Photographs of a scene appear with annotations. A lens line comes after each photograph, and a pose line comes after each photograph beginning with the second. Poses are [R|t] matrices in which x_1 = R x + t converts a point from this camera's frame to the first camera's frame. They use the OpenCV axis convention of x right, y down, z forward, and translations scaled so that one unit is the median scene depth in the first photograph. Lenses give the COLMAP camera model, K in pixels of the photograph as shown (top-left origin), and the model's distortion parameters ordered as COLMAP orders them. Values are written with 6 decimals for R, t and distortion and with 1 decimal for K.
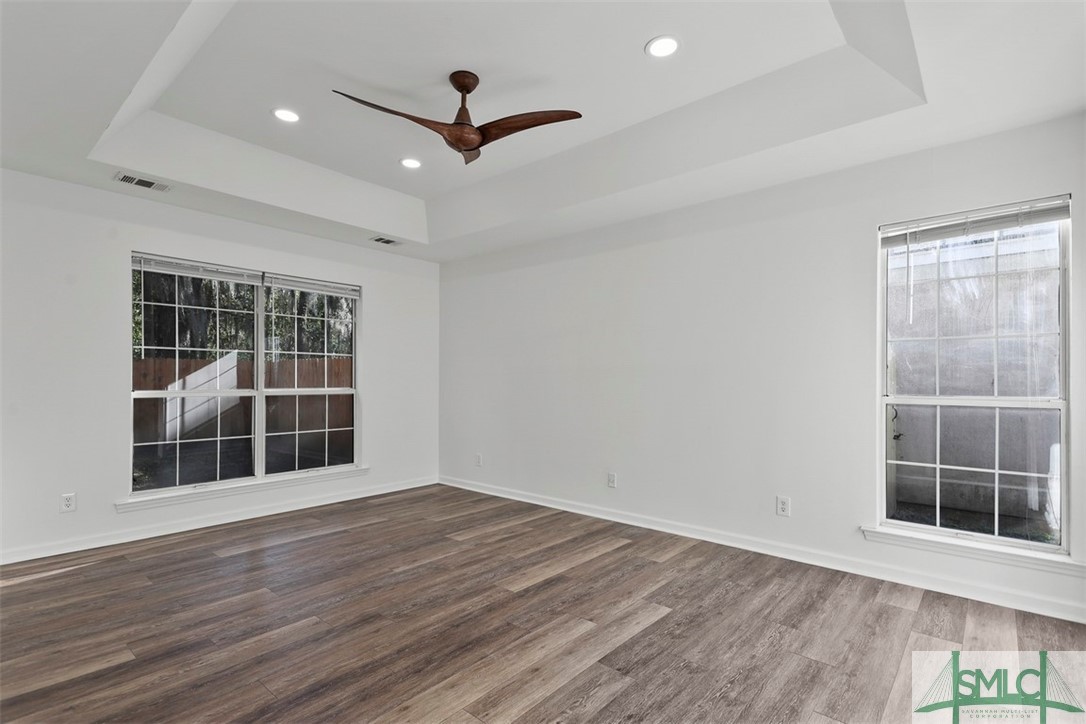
lens RADIAL K [[522.6, 0, 544.3], [0, 522.6, 367.2], [0, 0, 1]] dist [0.021476, -0.000495]
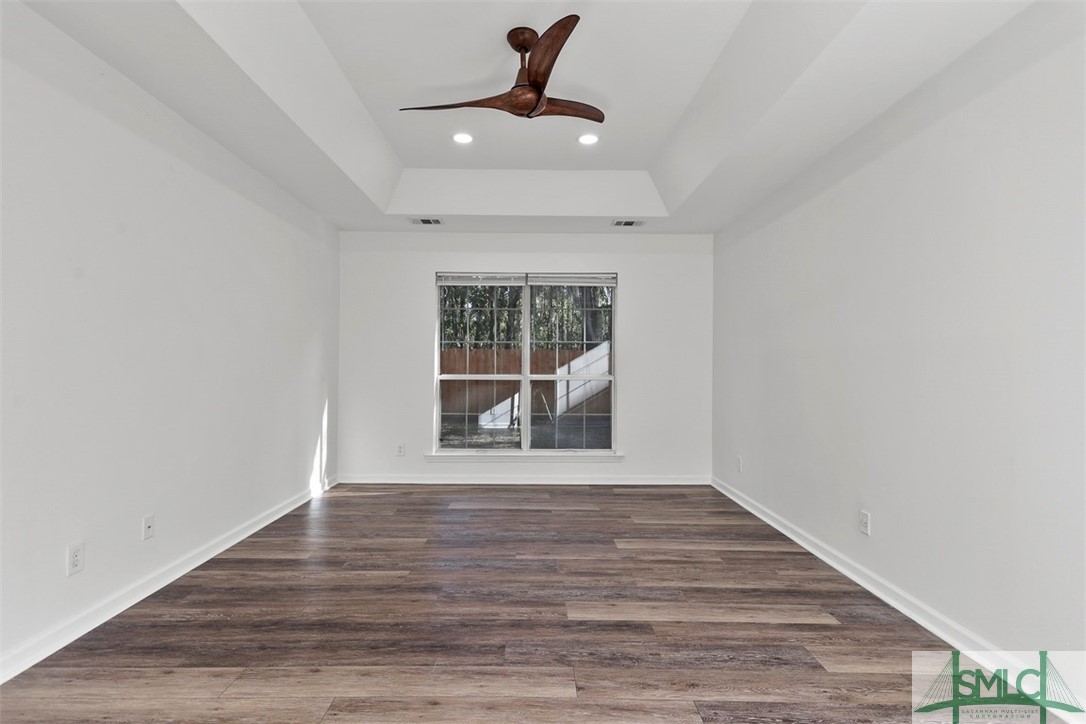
lens RADIAL K [[522.6, 0, 543.3], [0, 522.6, 365.6], [0, 0, 1]] dist [0.021476, -0.000495]
pose [[0.648333, 0.000879, -0.761356, 0.458969], [0.017269, 0.999725, 0.015860, 0.004939], [0.761161, -0.023430, 0.648140, 0.352757]]
